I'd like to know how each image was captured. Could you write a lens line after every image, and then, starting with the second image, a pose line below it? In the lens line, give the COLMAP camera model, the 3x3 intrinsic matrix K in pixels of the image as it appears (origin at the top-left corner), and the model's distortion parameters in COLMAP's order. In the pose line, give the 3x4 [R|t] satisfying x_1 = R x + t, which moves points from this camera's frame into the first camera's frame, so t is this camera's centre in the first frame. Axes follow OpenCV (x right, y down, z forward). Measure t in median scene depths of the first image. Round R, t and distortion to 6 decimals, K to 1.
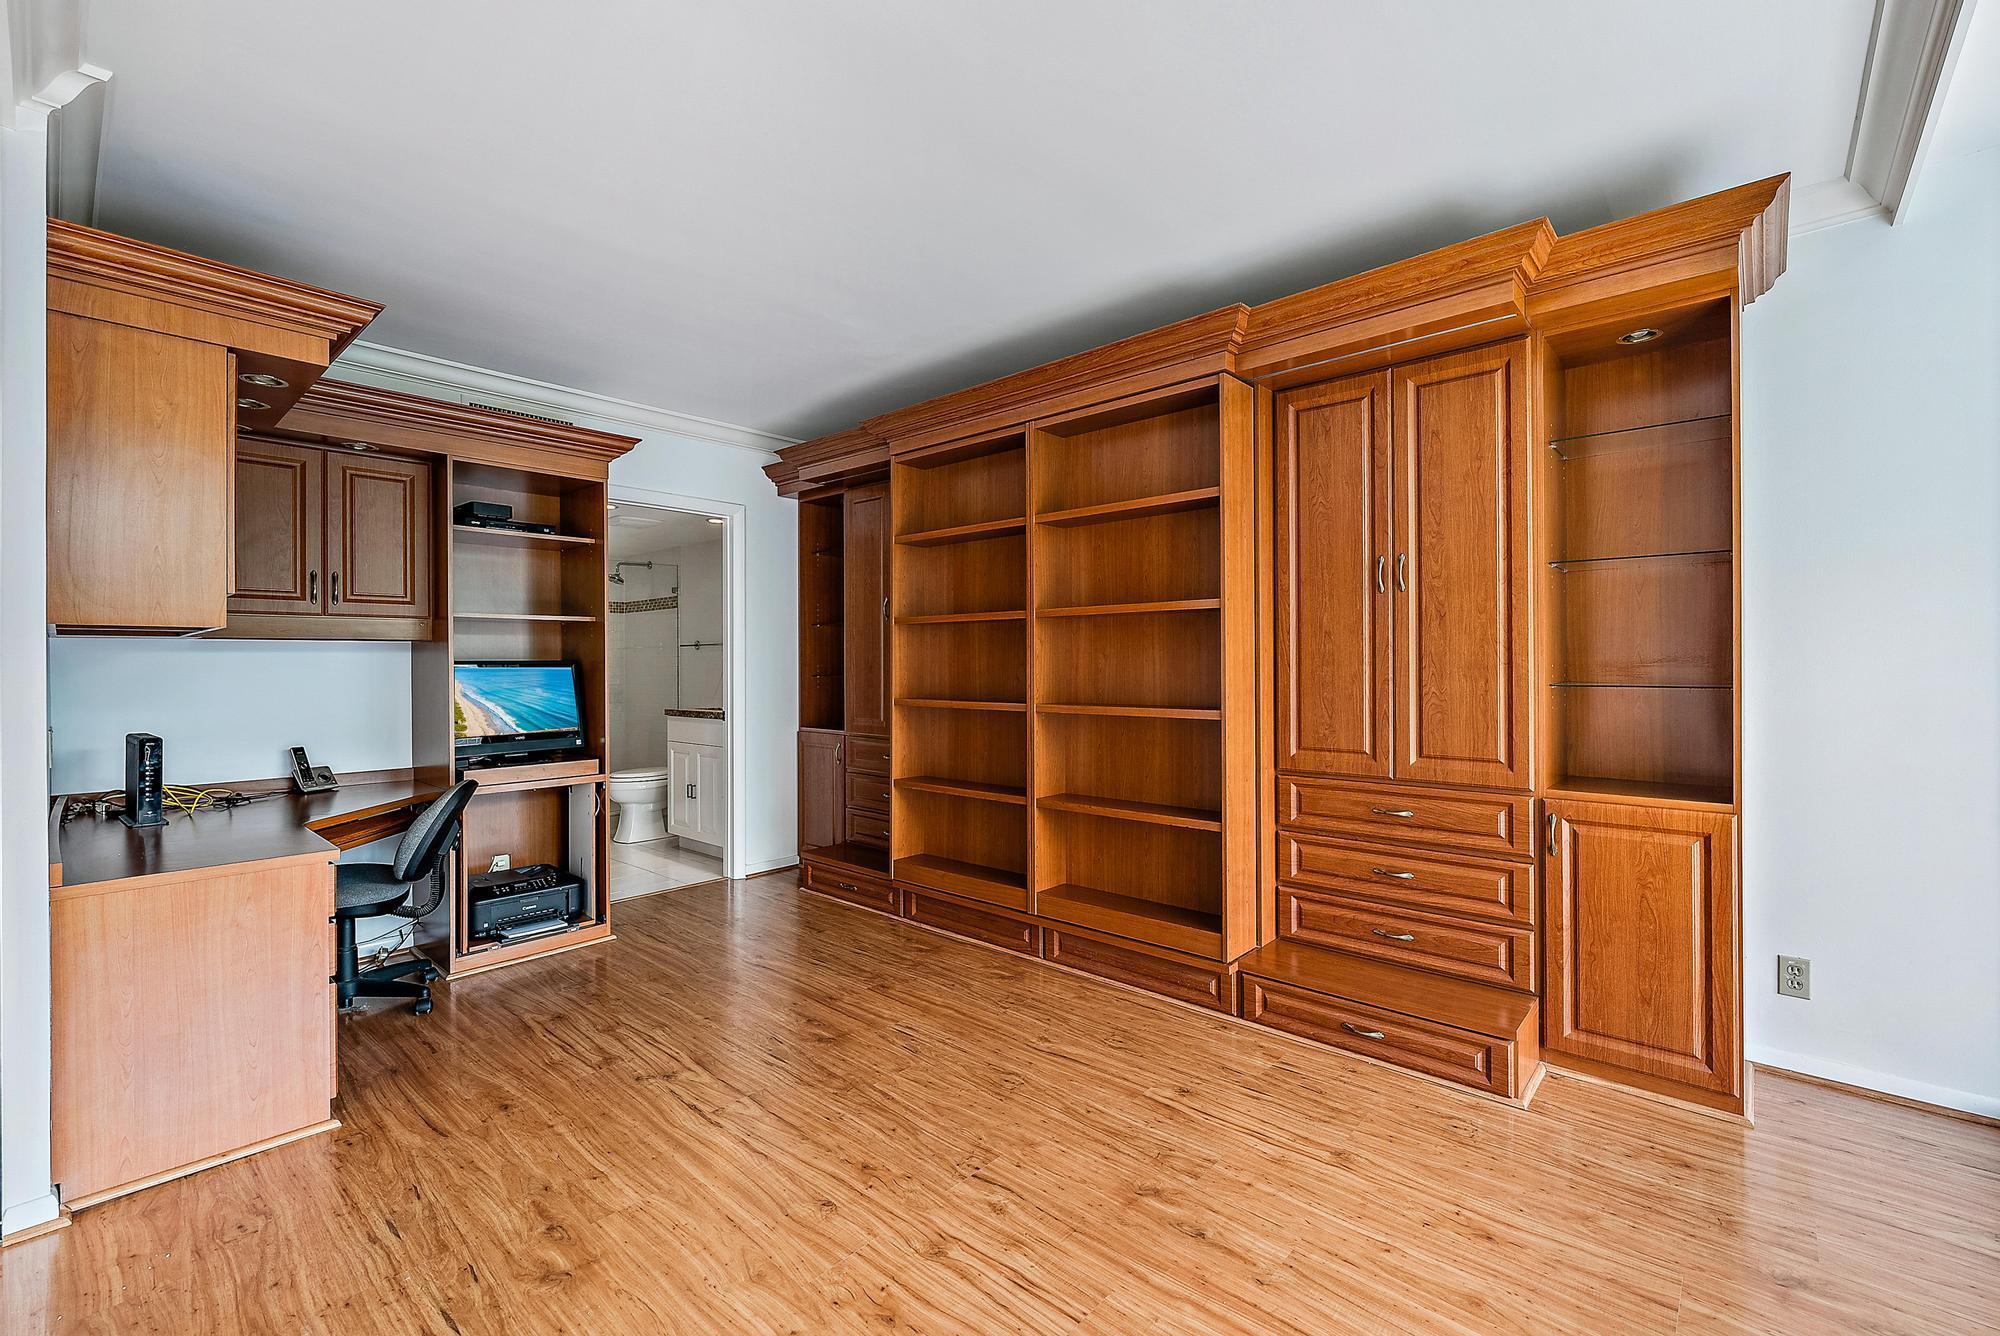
lens RADIAL K [[846.7, 0, 1008.7], [0, 846.7, 661.4], [0, 0, 1]] dist [0.012875, -0.001158]
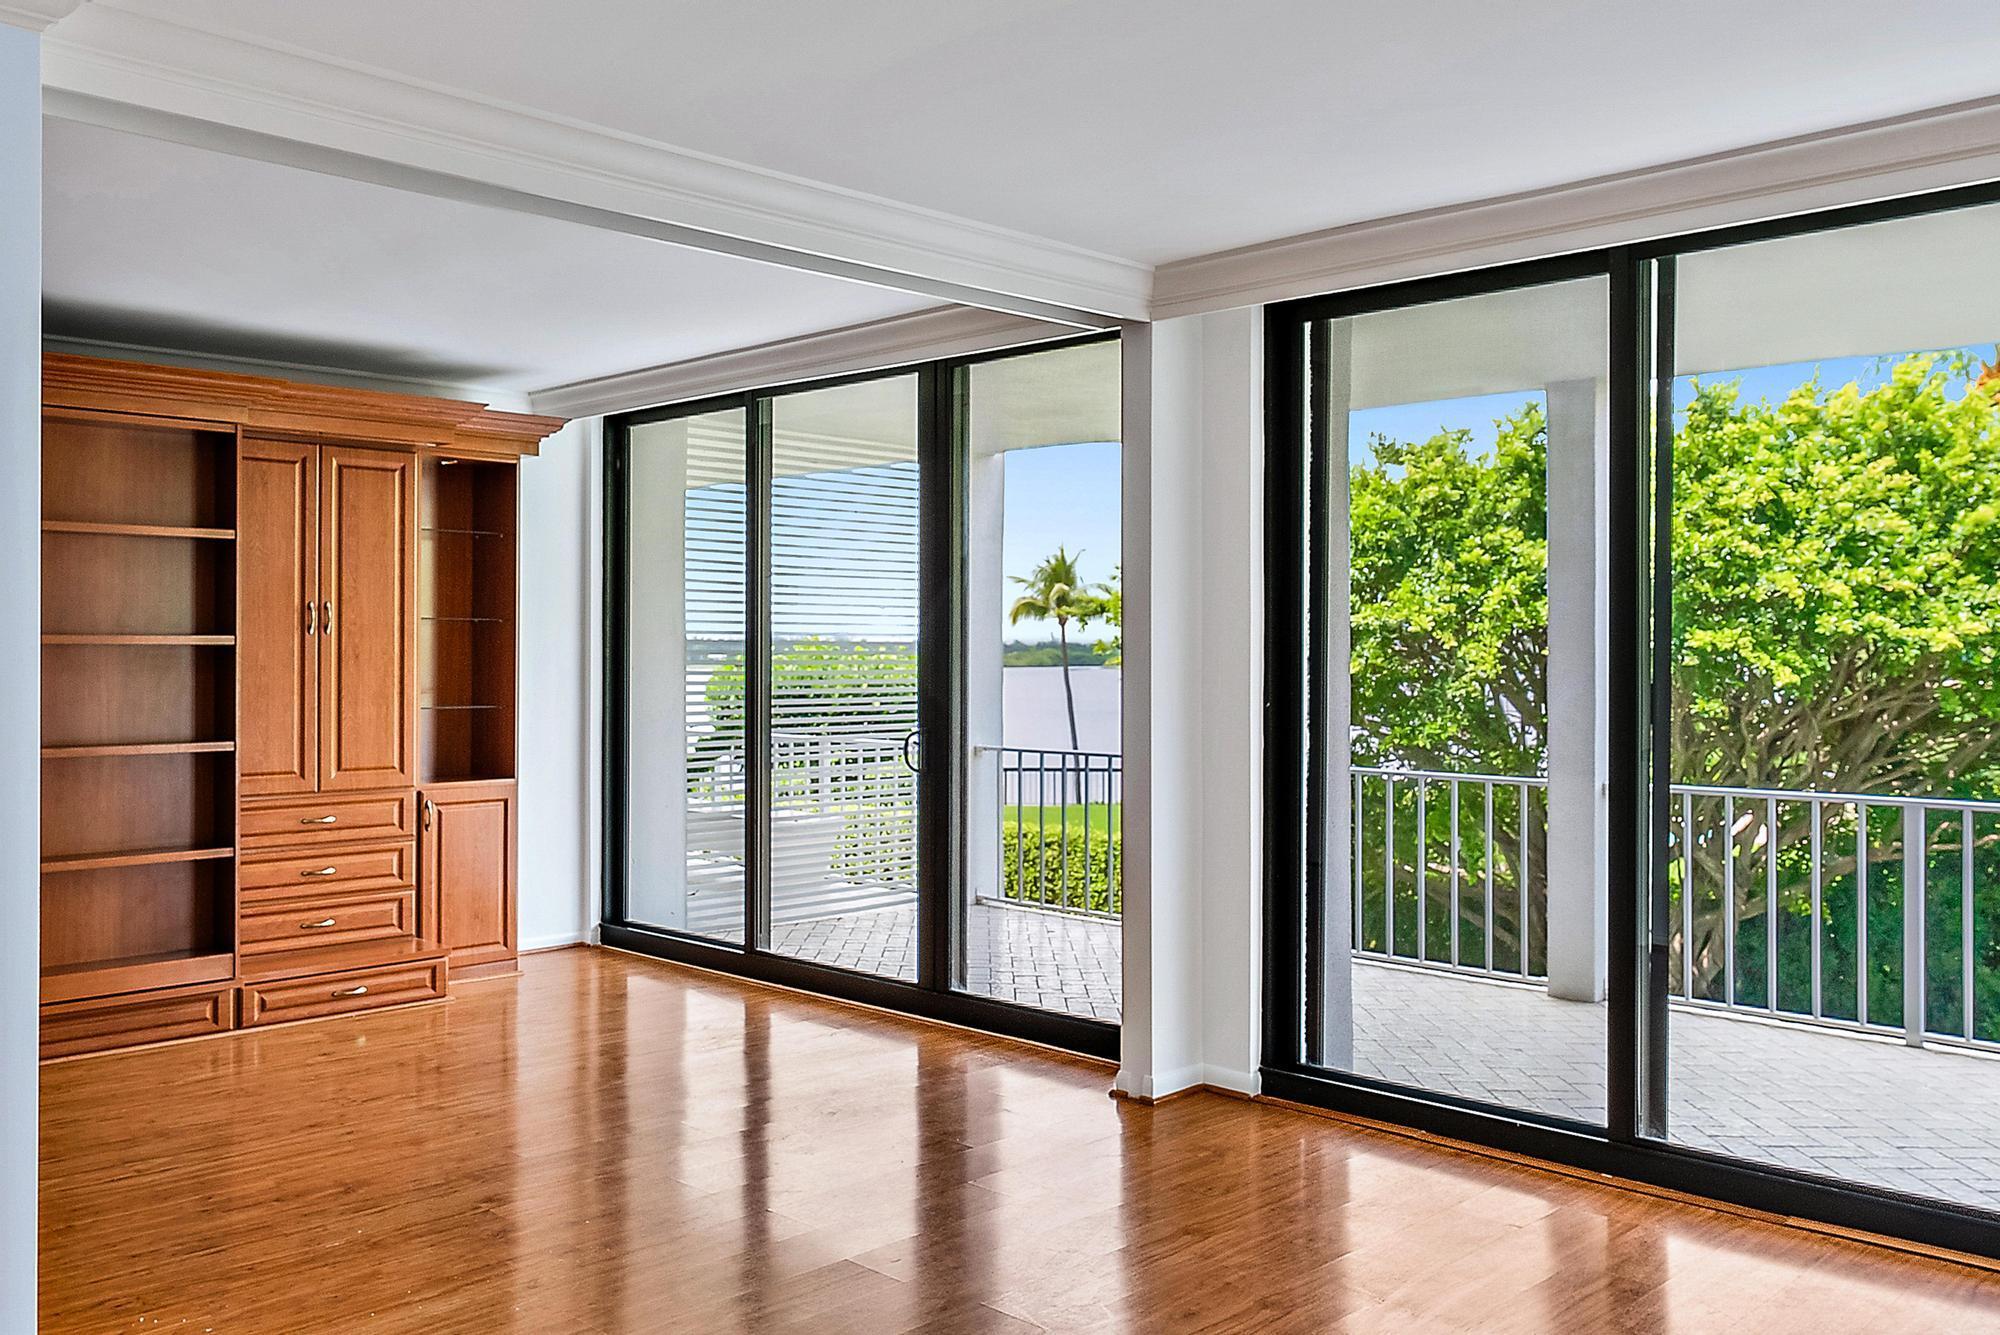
lens RADIAL K [[1704.9, 0, 1007.9], [0, 1704.9, 642.5], [0, 0, 1]] dist [0.014897, 0.004092]
pose [[0.044614, 0.010295, 0.998951, -2.005688], [-0.004680, 0.999938, -0.010096, -0.053025], [-0.998993, -0.004224, 0.044660, -0.065186]]
